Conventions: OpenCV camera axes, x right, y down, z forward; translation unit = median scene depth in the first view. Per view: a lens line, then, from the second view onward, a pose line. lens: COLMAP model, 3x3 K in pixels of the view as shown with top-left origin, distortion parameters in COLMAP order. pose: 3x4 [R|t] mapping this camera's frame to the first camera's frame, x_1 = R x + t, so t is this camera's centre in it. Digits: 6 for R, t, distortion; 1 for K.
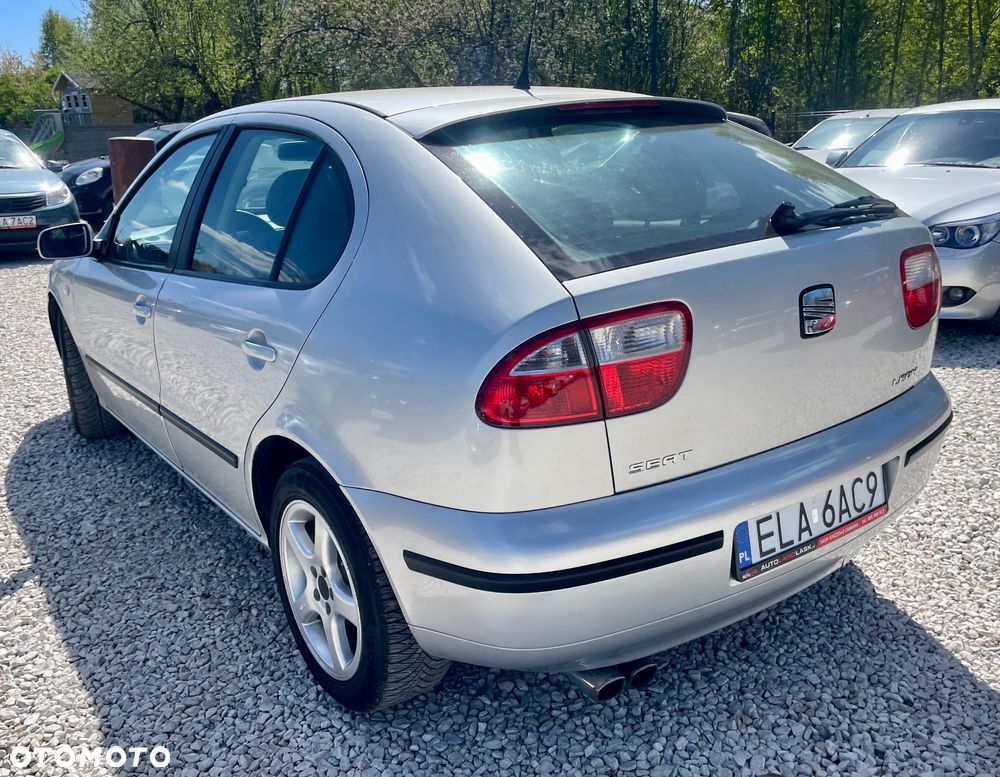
lens RADIAL K [[890.0, 0, 503.1], [0, 890.0, 419.8], [0, 0, 1]] dist [0.082339, -0.108510]
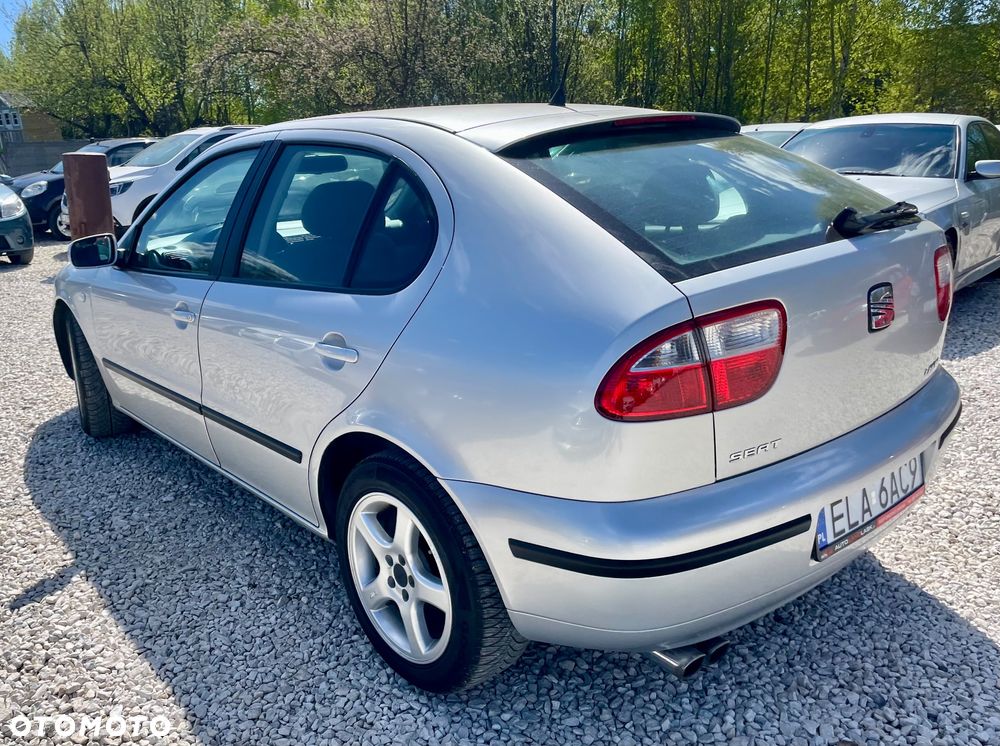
lens RADIAL K [[826.7, 0, 436.3], [0, 826.7, 390.3], [0, 0, 1]] dist [0.089450, -0.118807]
pose [[0.998999, -0.017657, 0.041092, -0.185011], [0.018674, 0.999525, -0.024522, -0.005500], [-0.040639, 0.025264, 0.998854, 0.013950]]
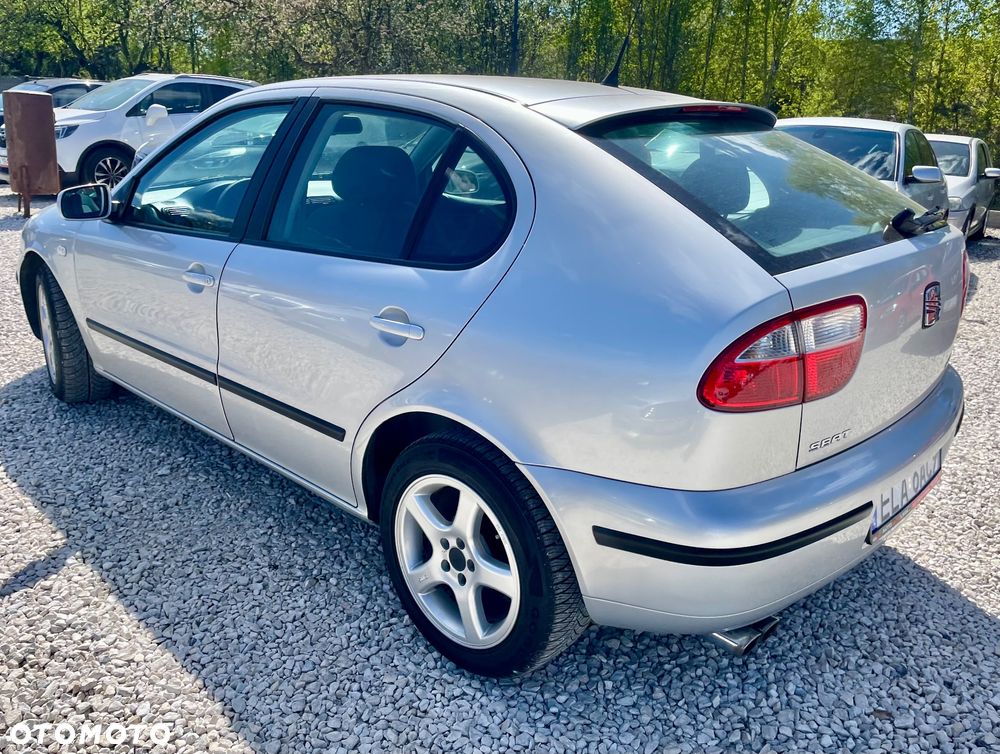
lens RADIAL K [[801.1, 0, 511.6], [0, 801.1, 377.8], [0, 0, 1]] dist [0.088058, -0.118437]
pose [[0.978663, 0.006044, 0.205384, -0.314058], [-0.006819, 0.999972, 0.003067, -0.022794], [-0.205360, -0.004402, 0.978677, 0.078924]]
